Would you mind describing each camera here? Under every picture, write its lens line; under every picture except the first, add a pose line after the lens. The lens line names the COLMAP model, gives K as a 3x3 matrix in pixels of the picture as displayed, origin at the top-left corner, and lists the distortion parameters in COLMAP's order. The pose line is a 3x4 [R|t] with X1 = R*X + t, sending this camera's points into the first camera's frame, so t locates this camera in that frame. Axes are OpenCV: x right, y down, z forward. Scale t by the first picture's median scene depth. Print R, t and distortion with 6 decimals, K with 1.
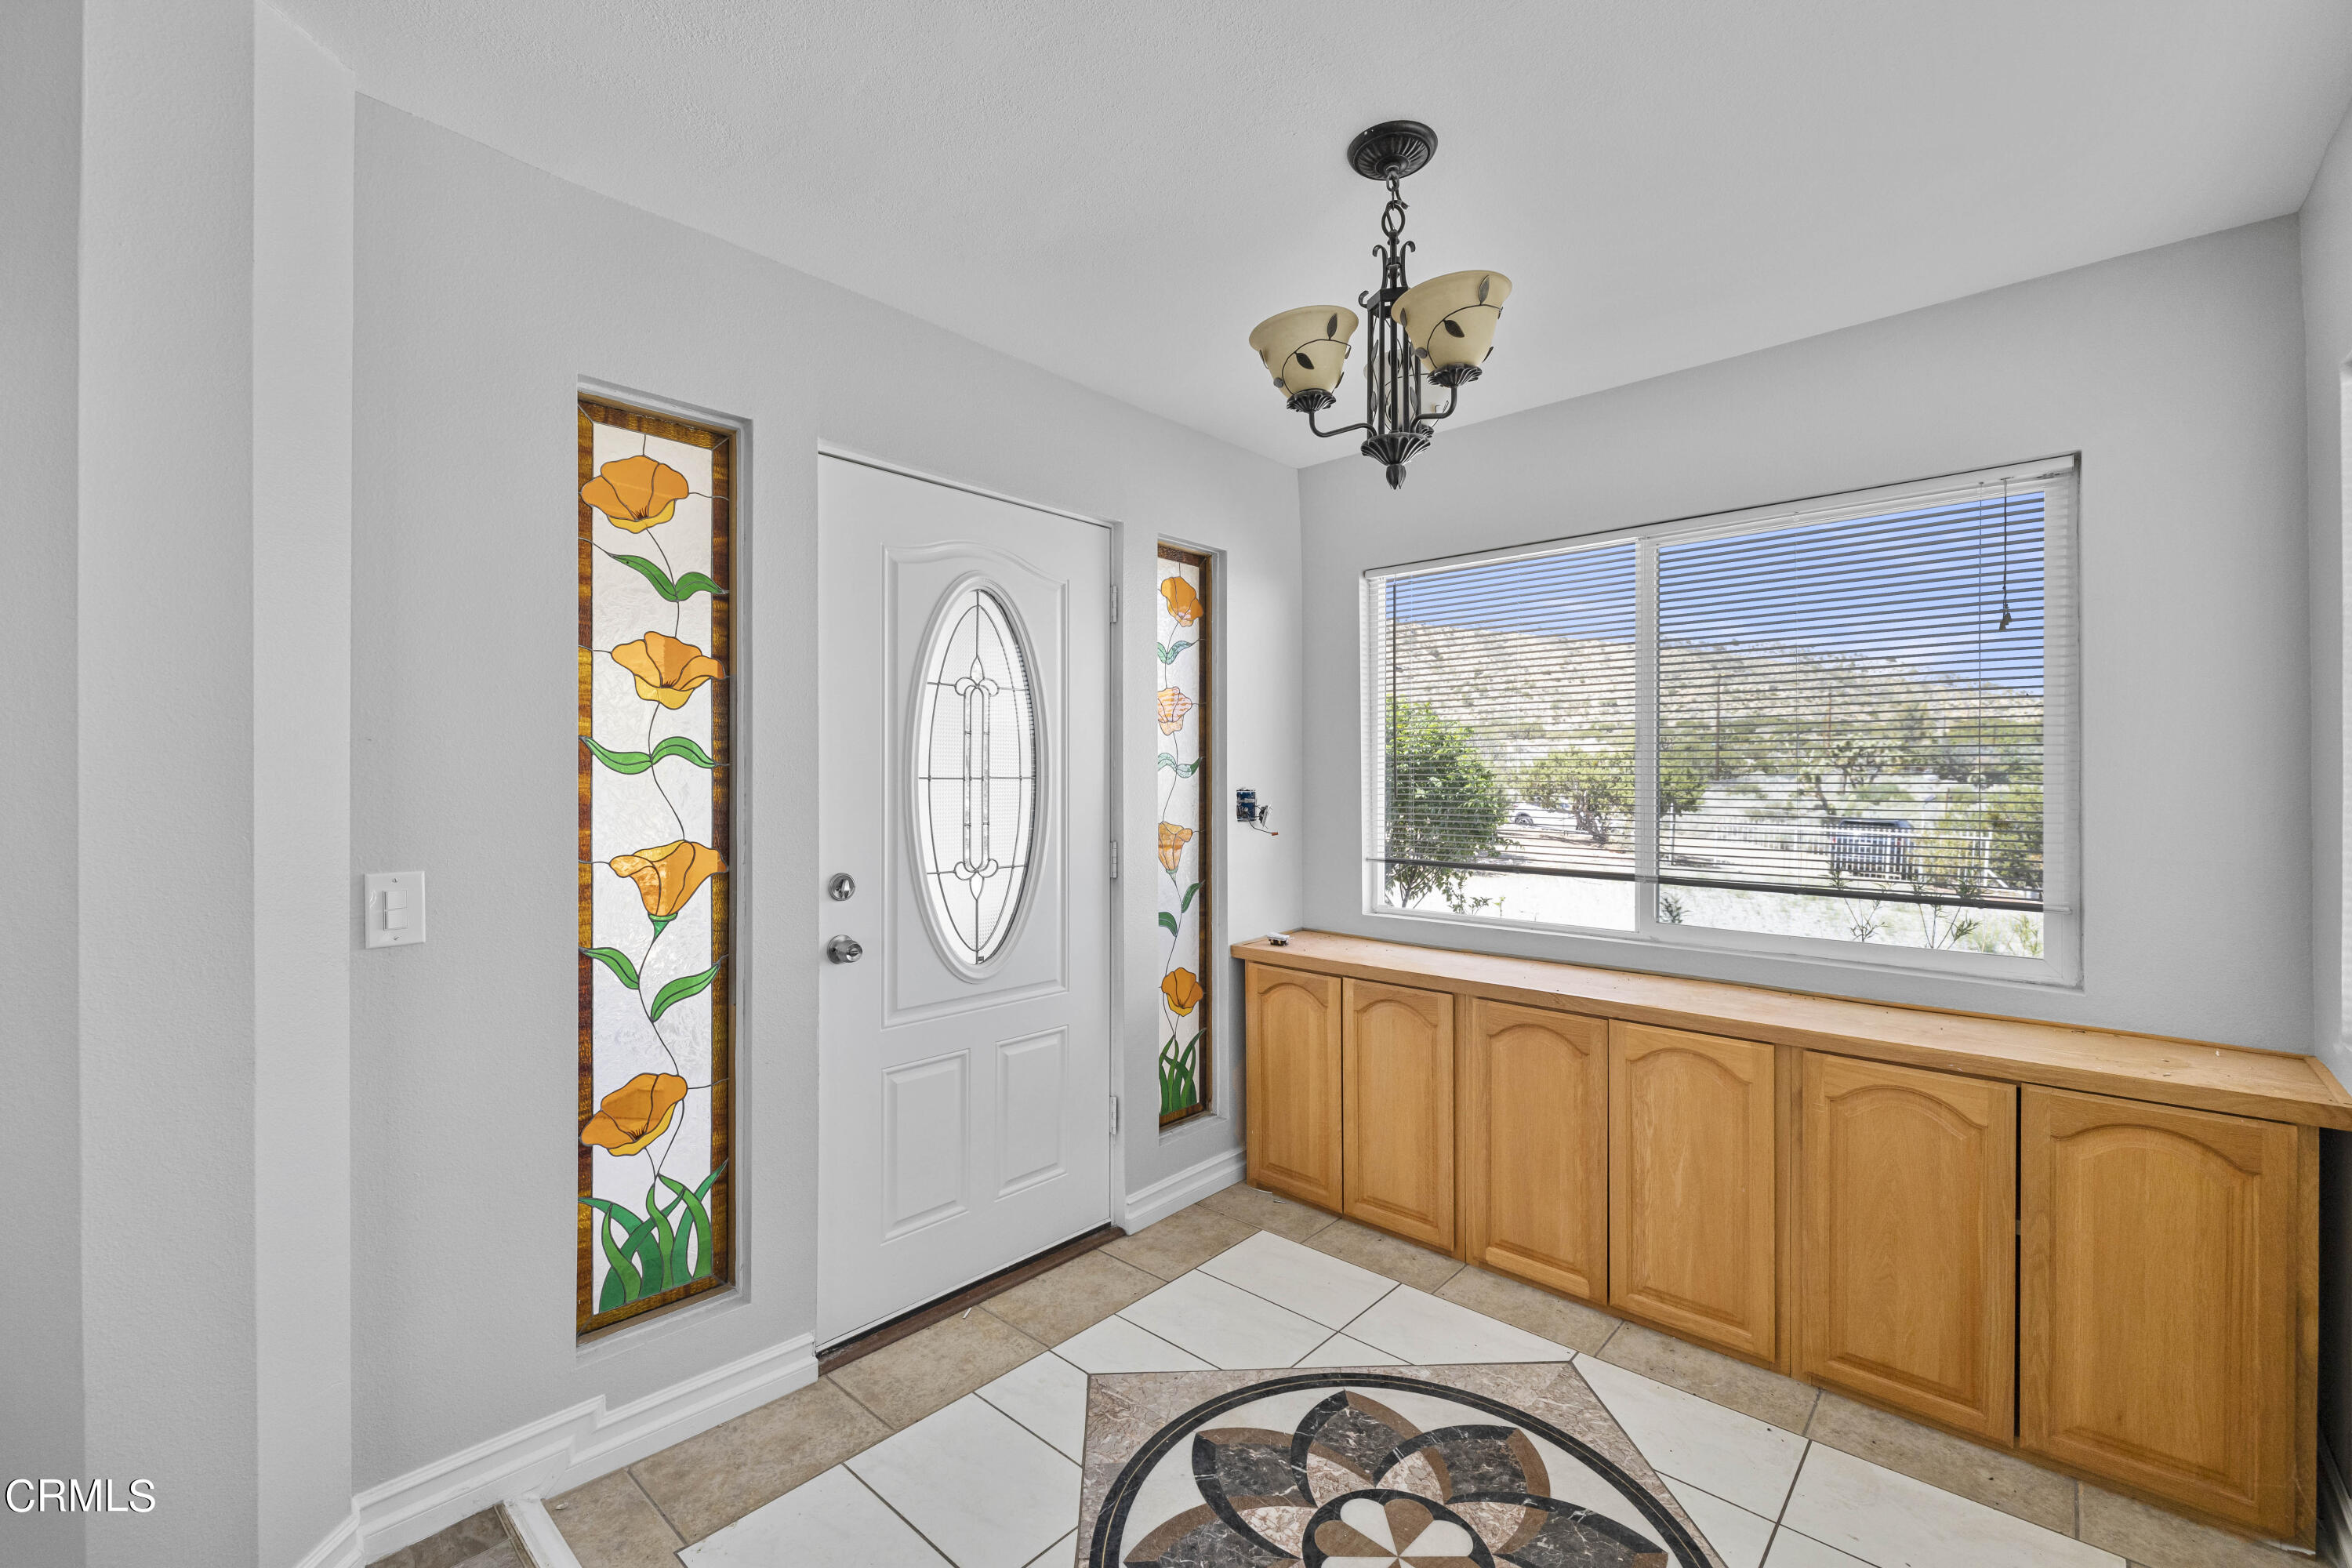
lens RADIAL K [[993.0, 0, 1176.0], [0, 993.0, 778.6], [0, 0, 1]] dist [0.002576, -0.000063]
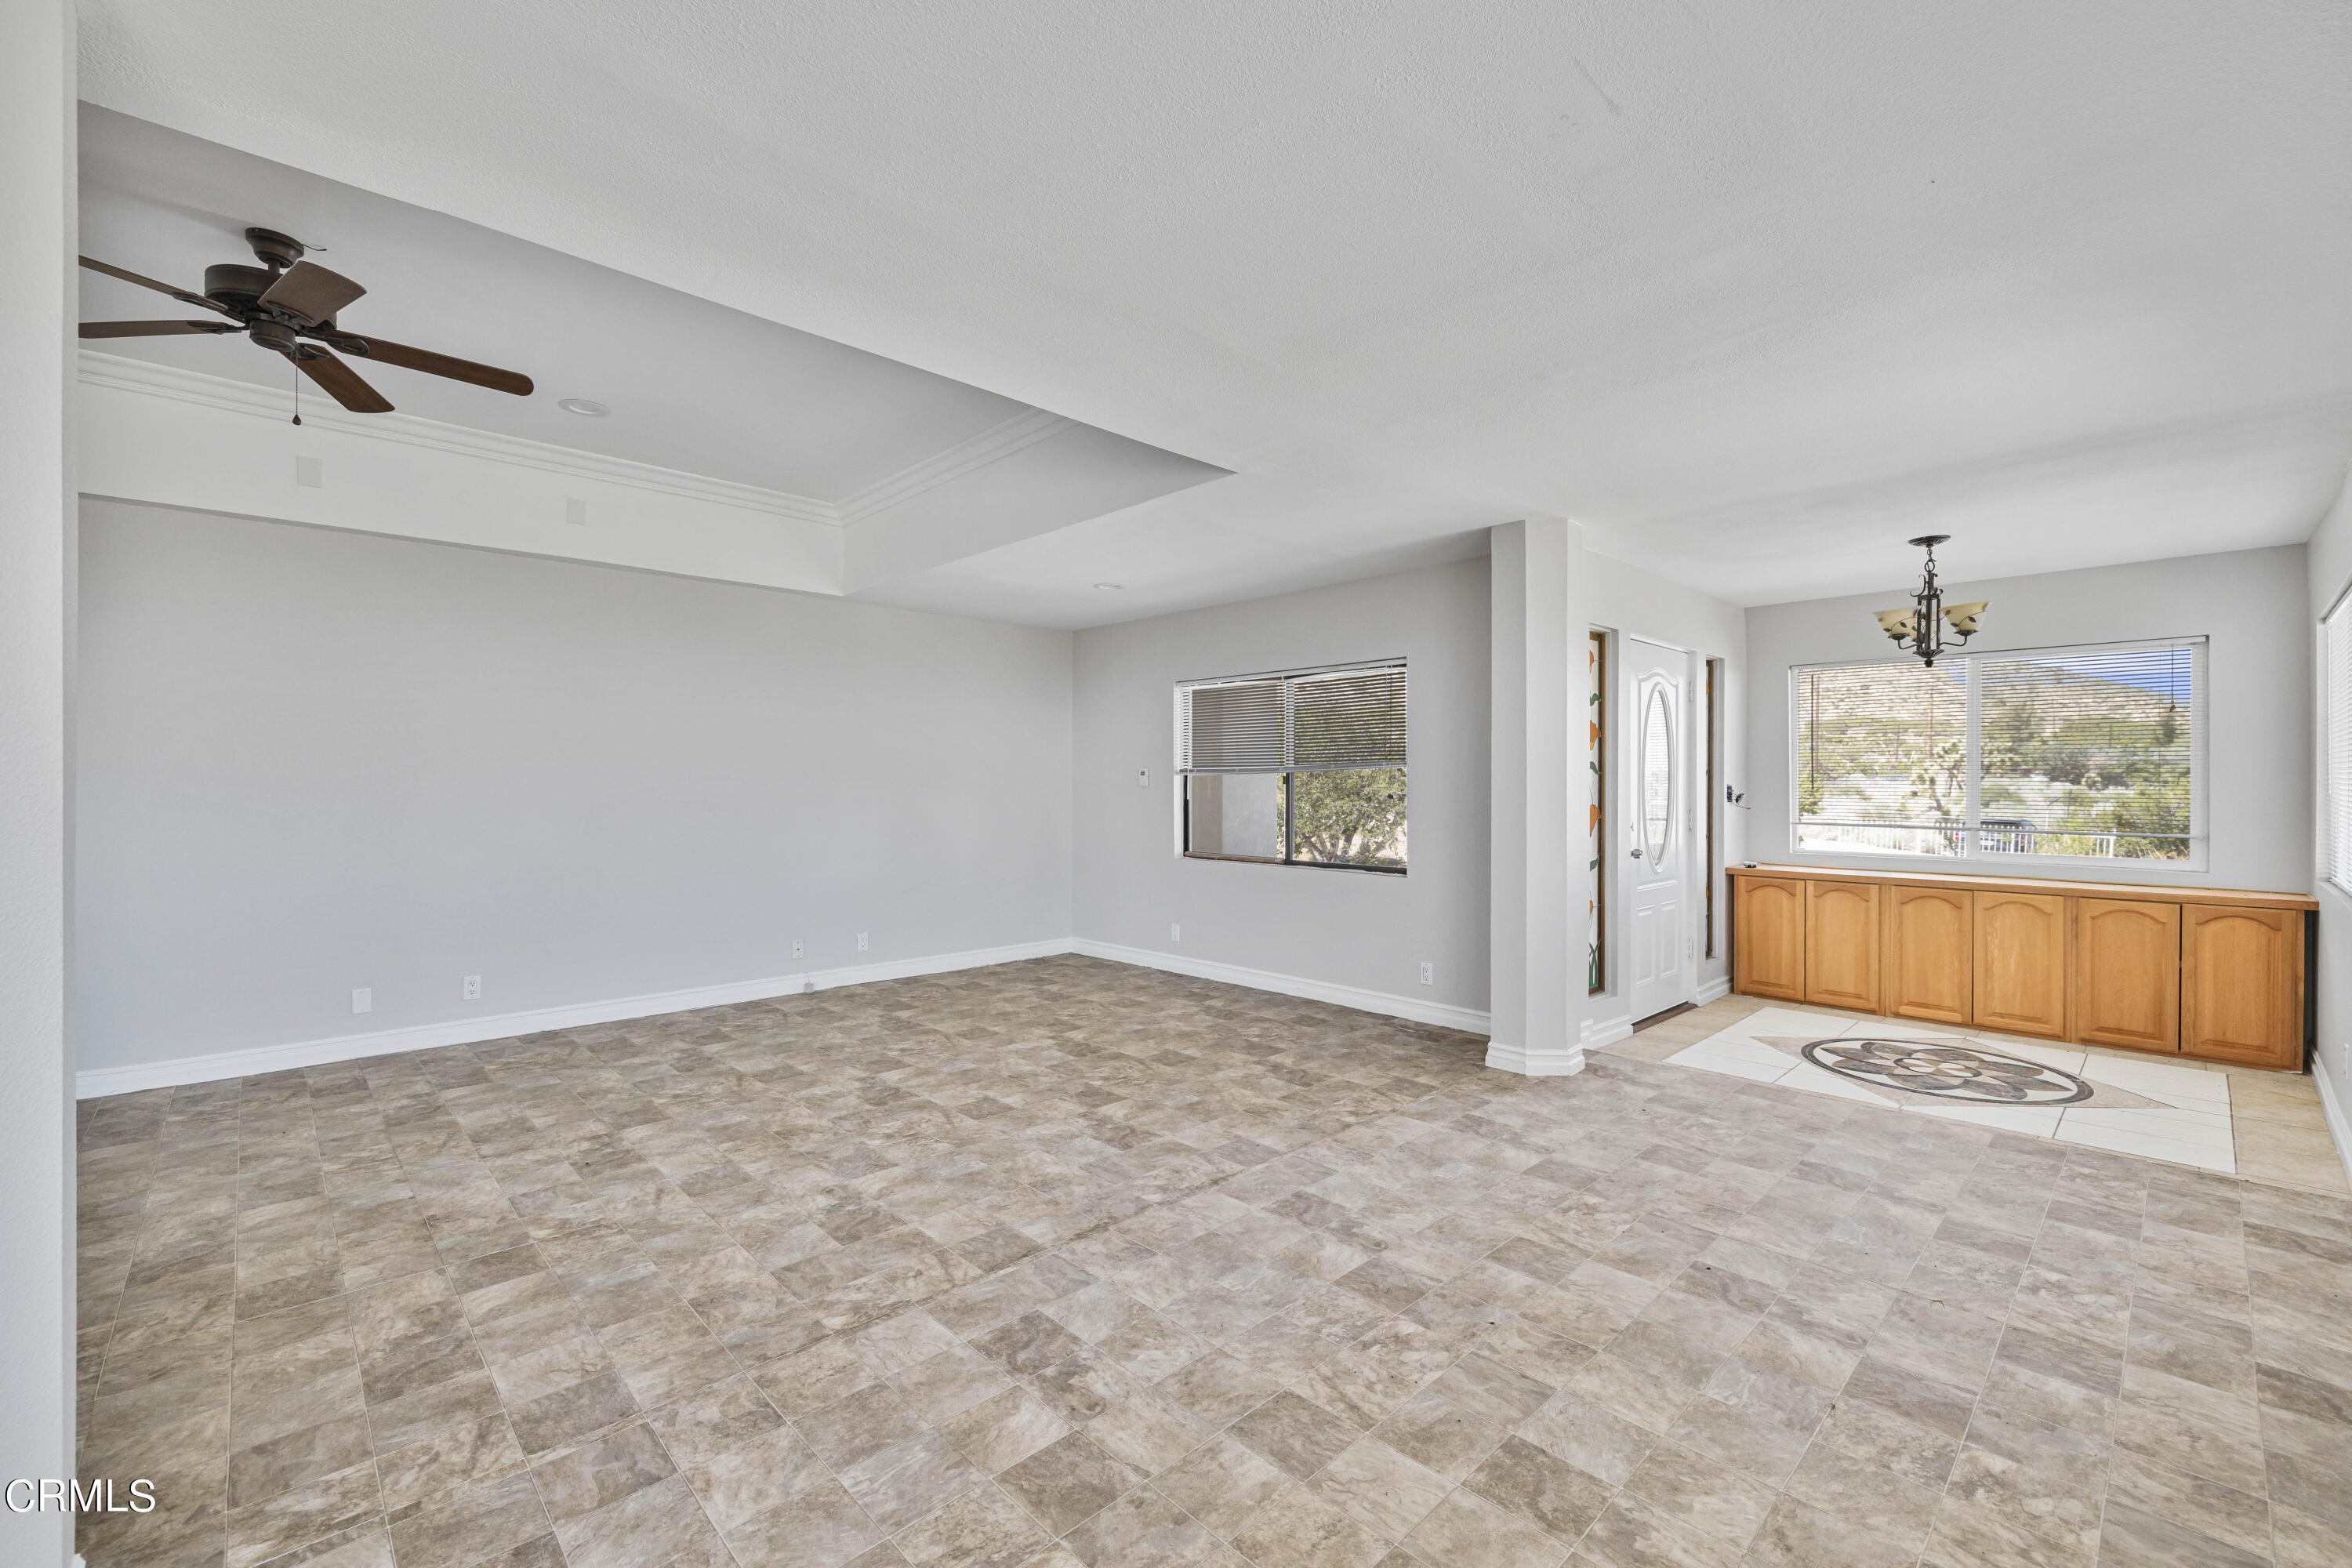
lens RADIAL K [[993.0, 0, 1169.6], [0, 993.0, 784.1], [0, 0, 1]] dist [0.002576, -0.000063]
pose [[0.997752, 0.001416, -0.067002, -1.070371], [-0.001124, 0.999990, 0.004397, 0.002062], [0.067008, -0.004312, 0.997743, -1.169681]]
